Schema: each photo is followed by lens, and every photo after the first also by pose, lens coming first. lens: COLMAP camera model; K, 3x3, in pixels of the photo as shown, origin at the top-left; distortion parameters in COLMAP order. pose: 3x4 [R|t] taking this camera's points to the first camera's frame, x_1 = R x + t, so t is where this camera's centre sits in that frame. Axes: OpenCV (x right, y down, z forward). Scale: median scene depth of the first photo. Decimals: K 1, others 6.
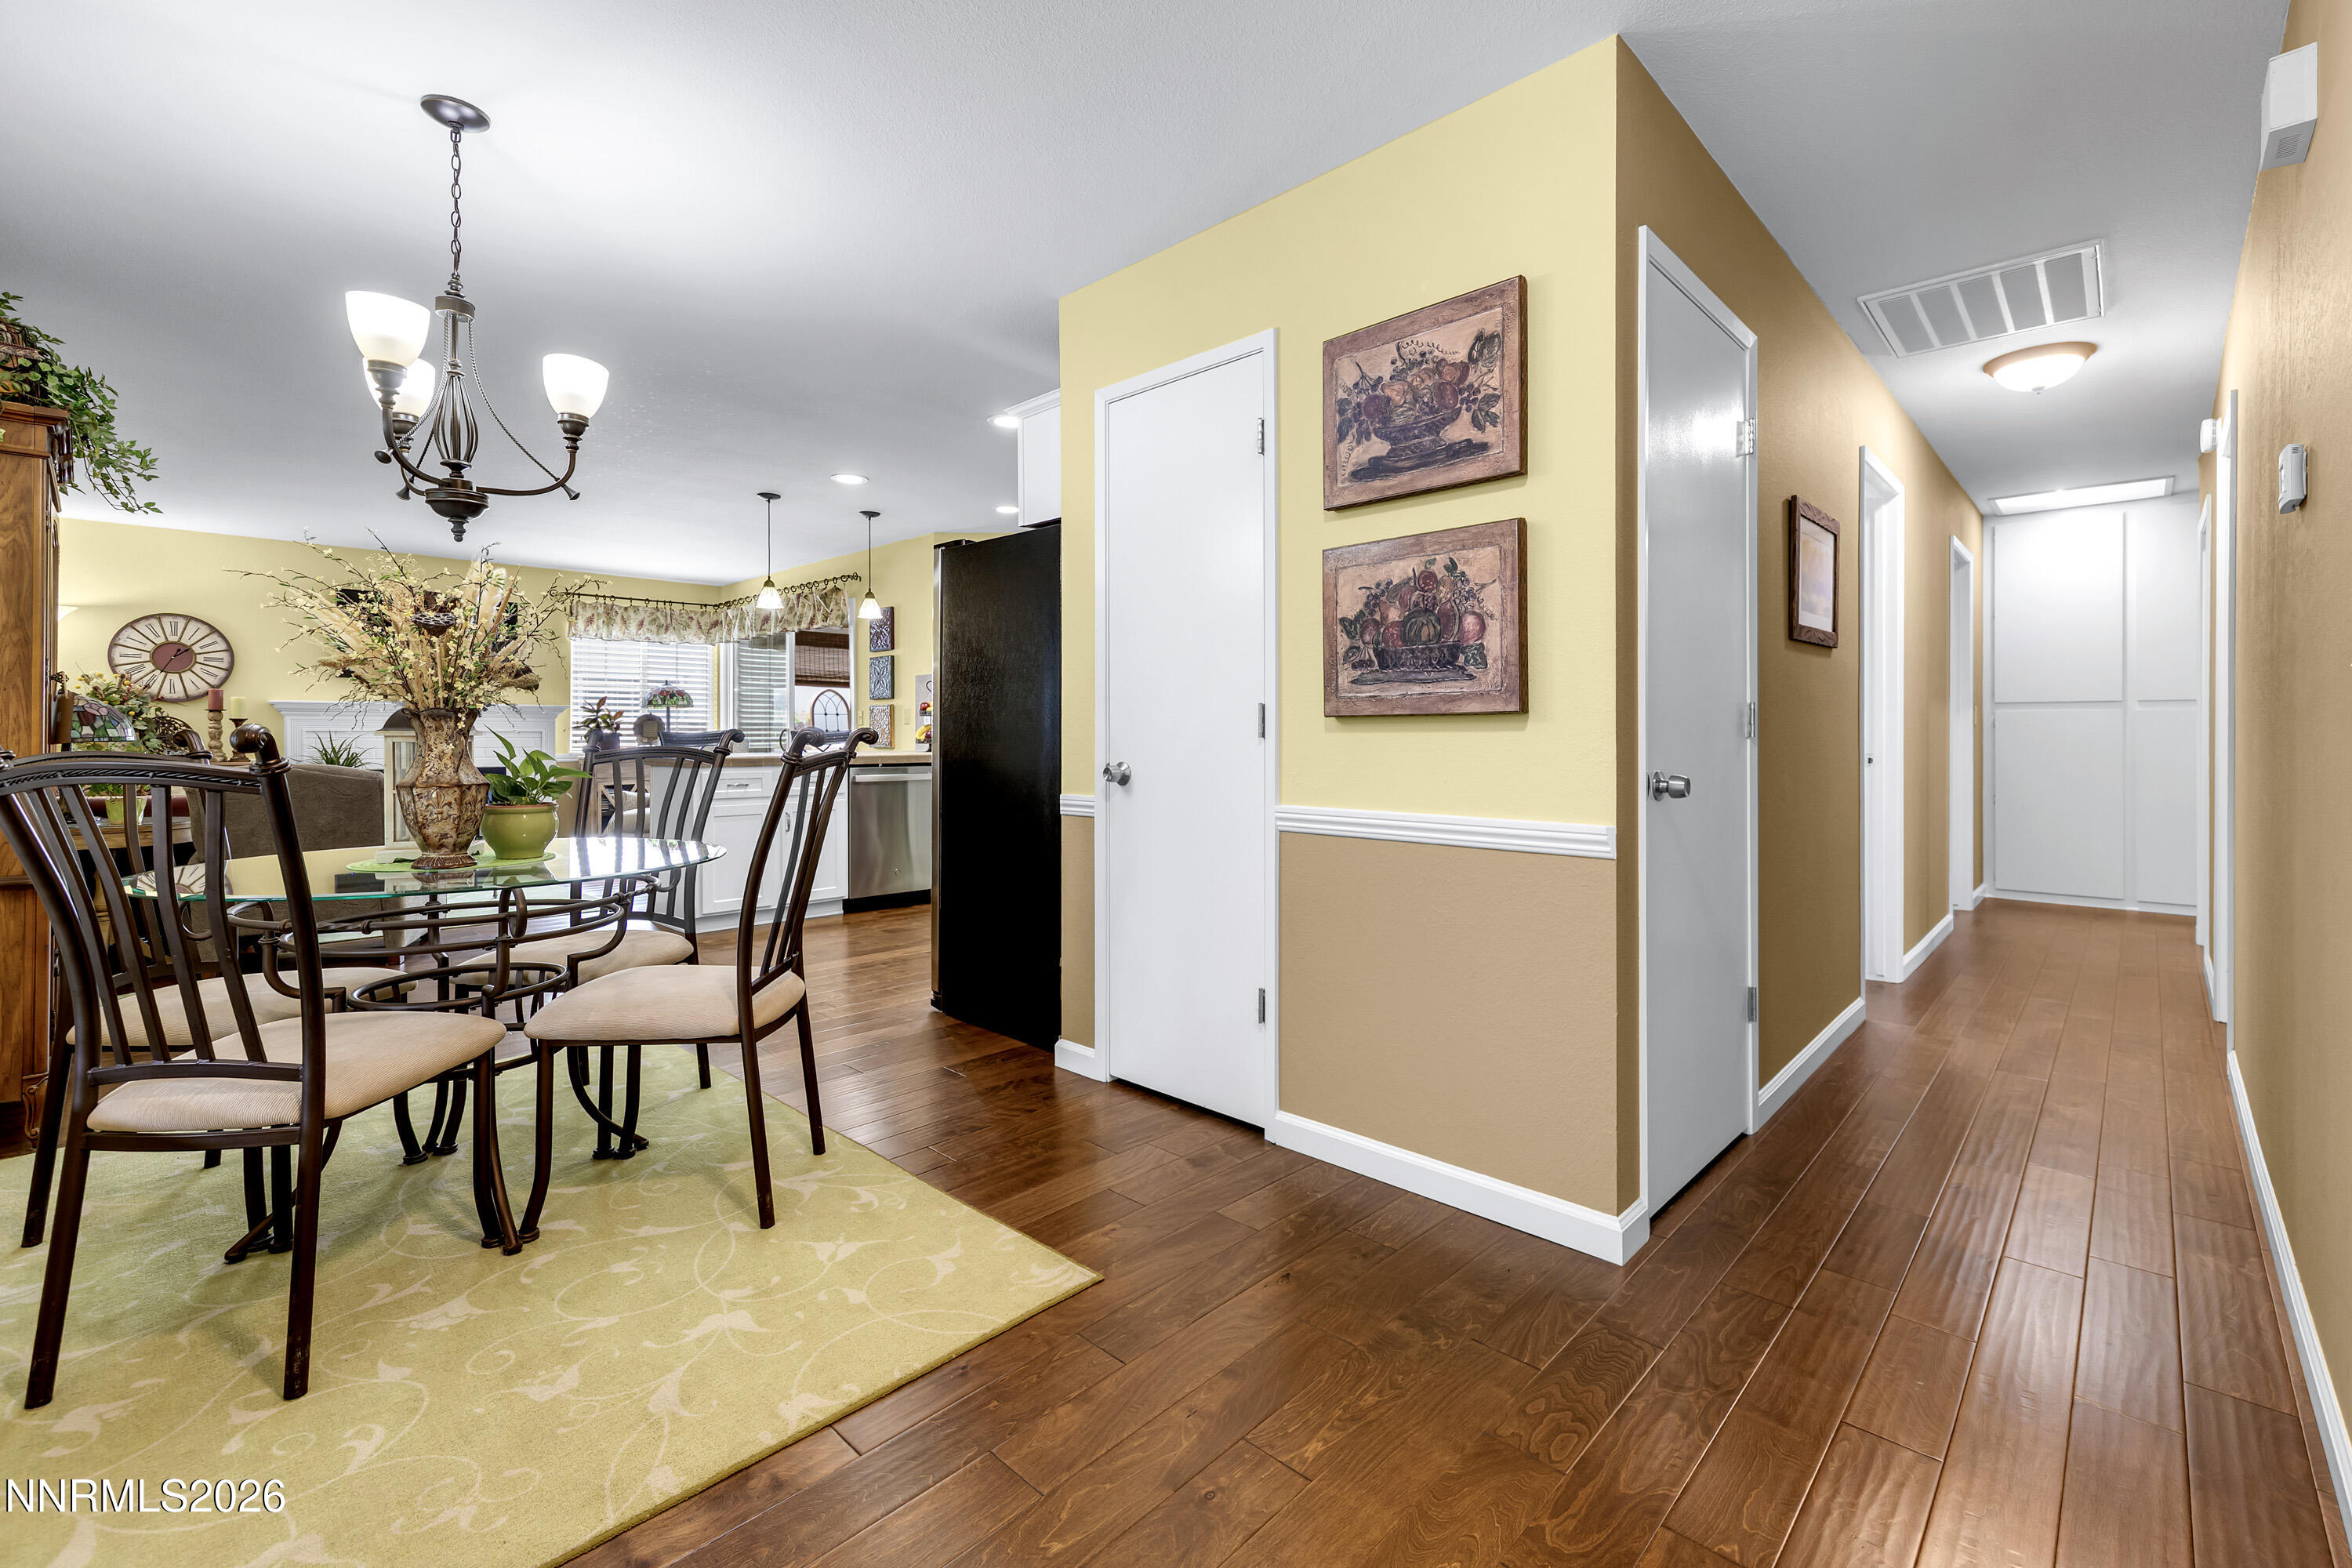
lens RADIAL K [[1025.6, 0, 1208.0], [0, 1025.6, 736.7], [0, 0, 1]] dist [-0.002695, 0.000062]
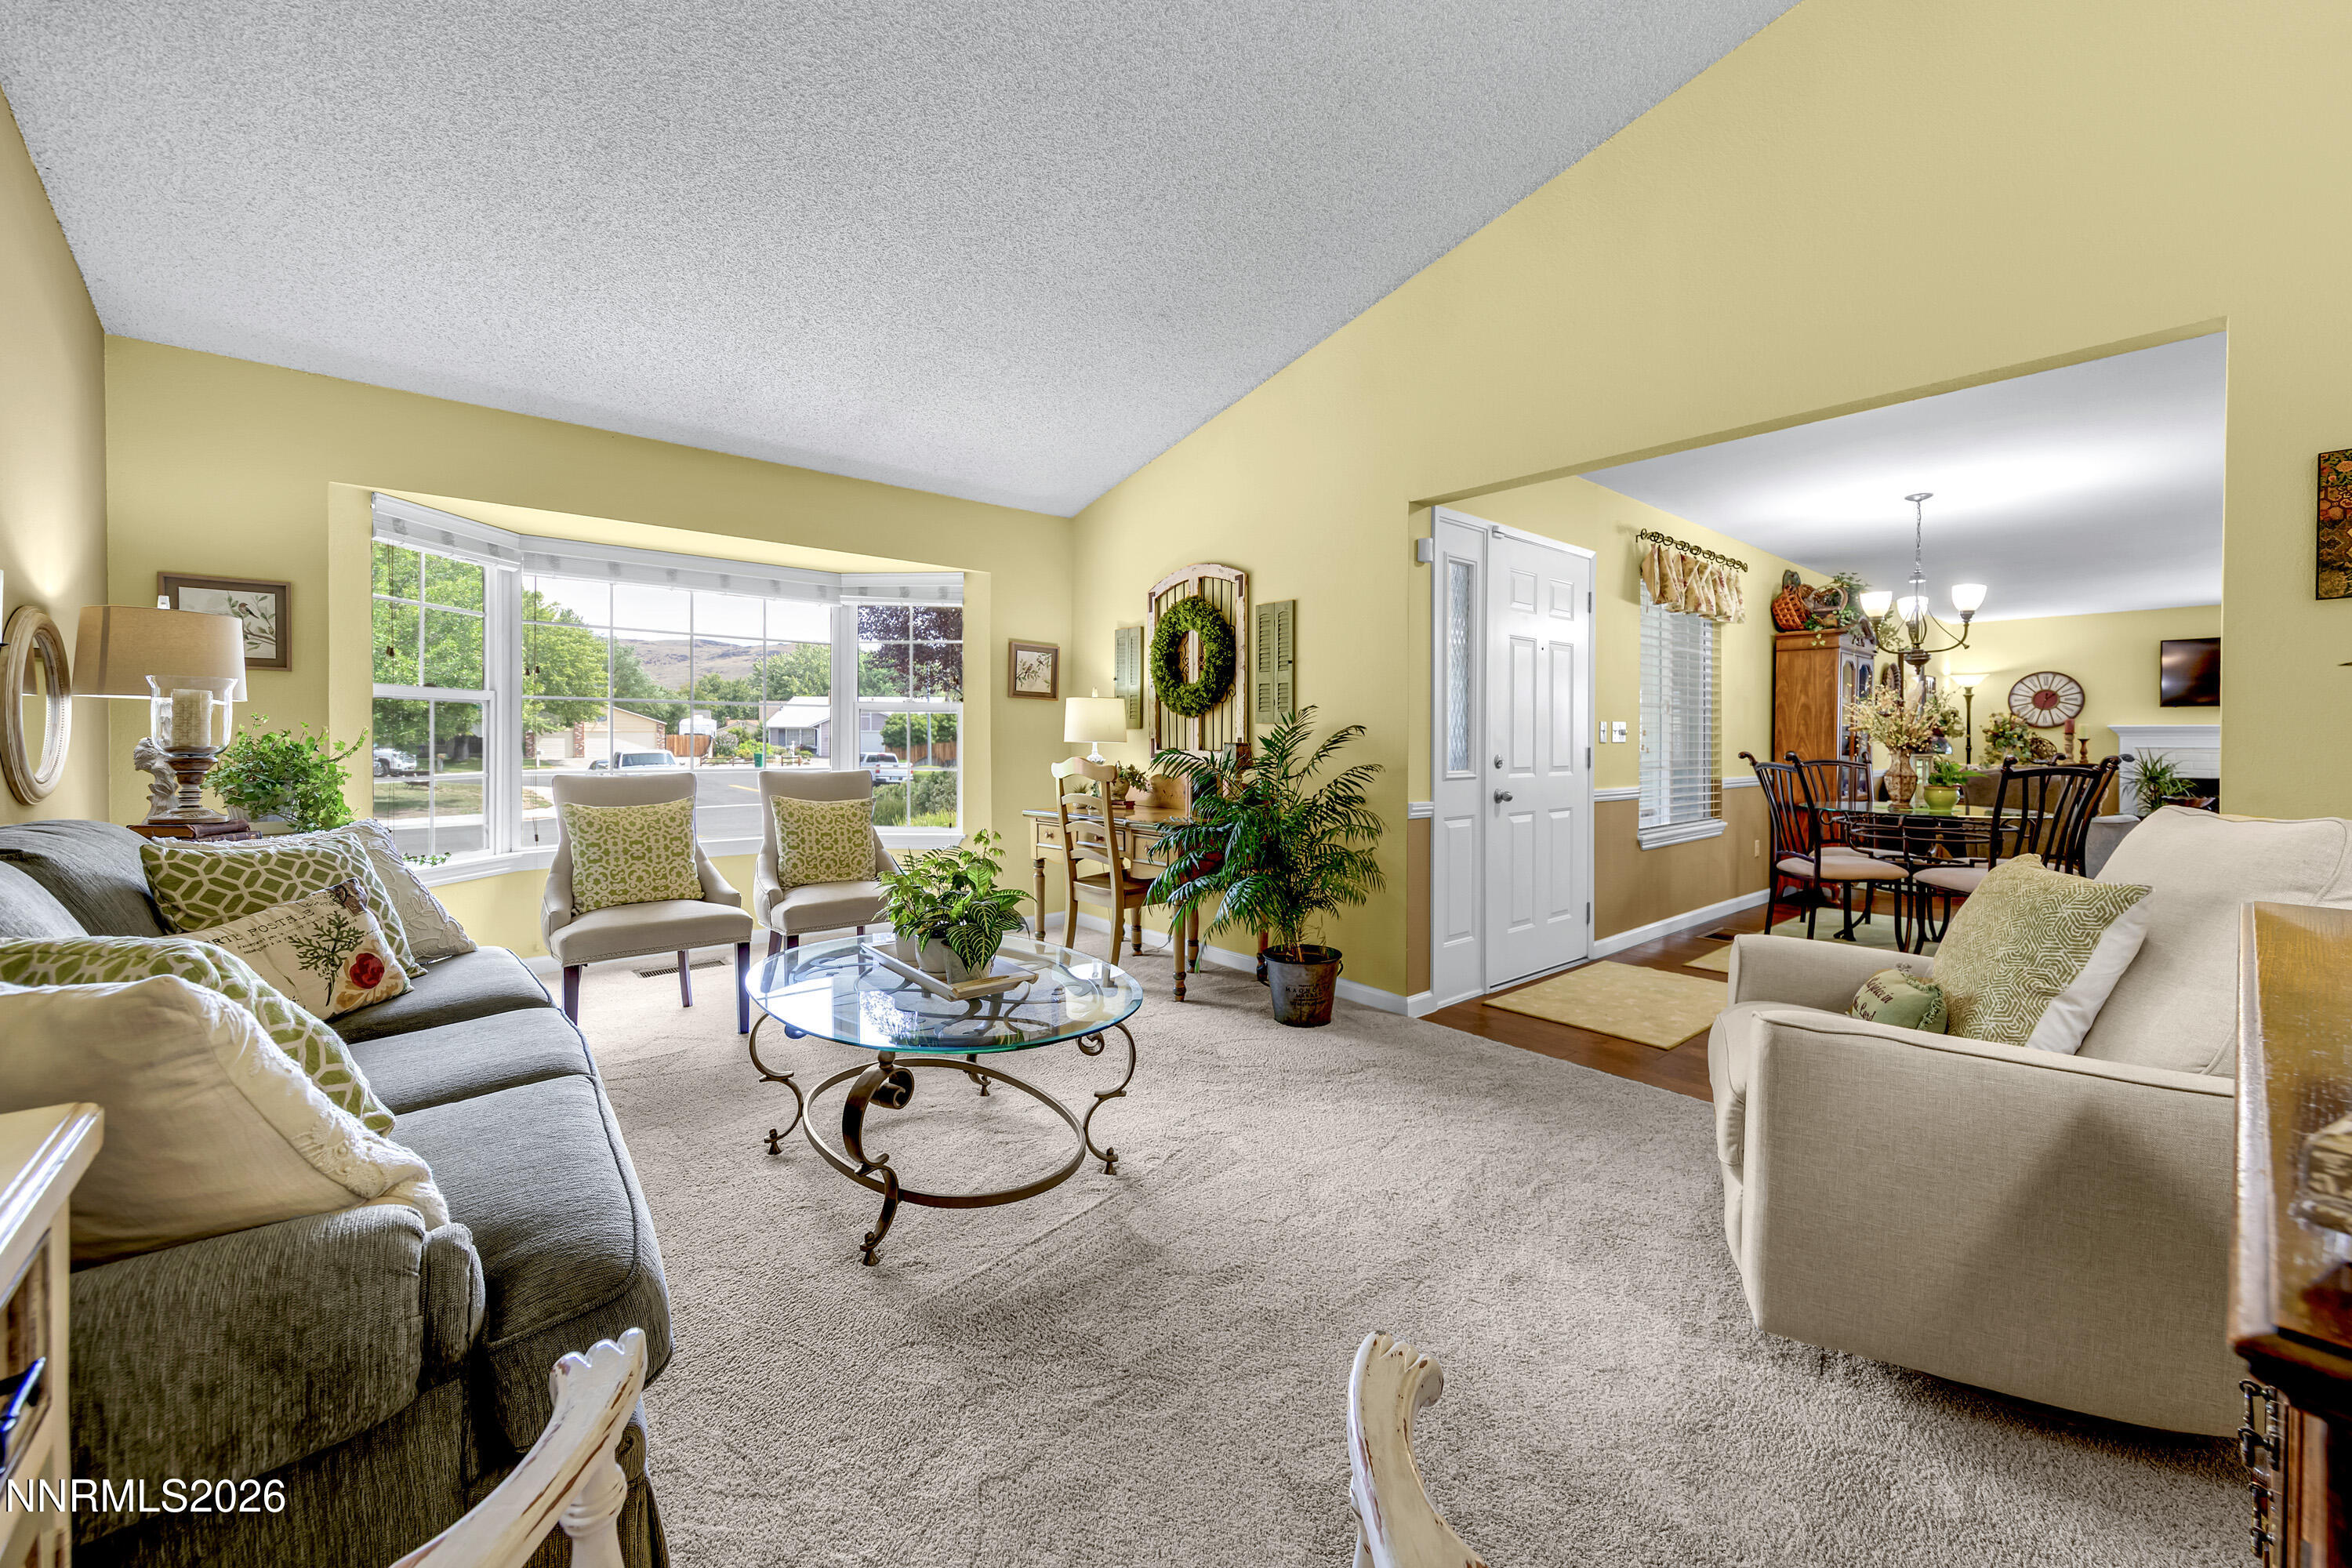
lens RADIAL K [[939.0, 0, 1178.4], [0, 939.0, 763.9], [0, 0, 1]] dist [-0.000759, -0.000098]
pose [[-0.103066, 0.020618, -0.994461, 0.545017], [-0.002690, 0.999776, 0.021007, -0.006226], [0.994671, 0.004840, -0.102987, -0.167193]]
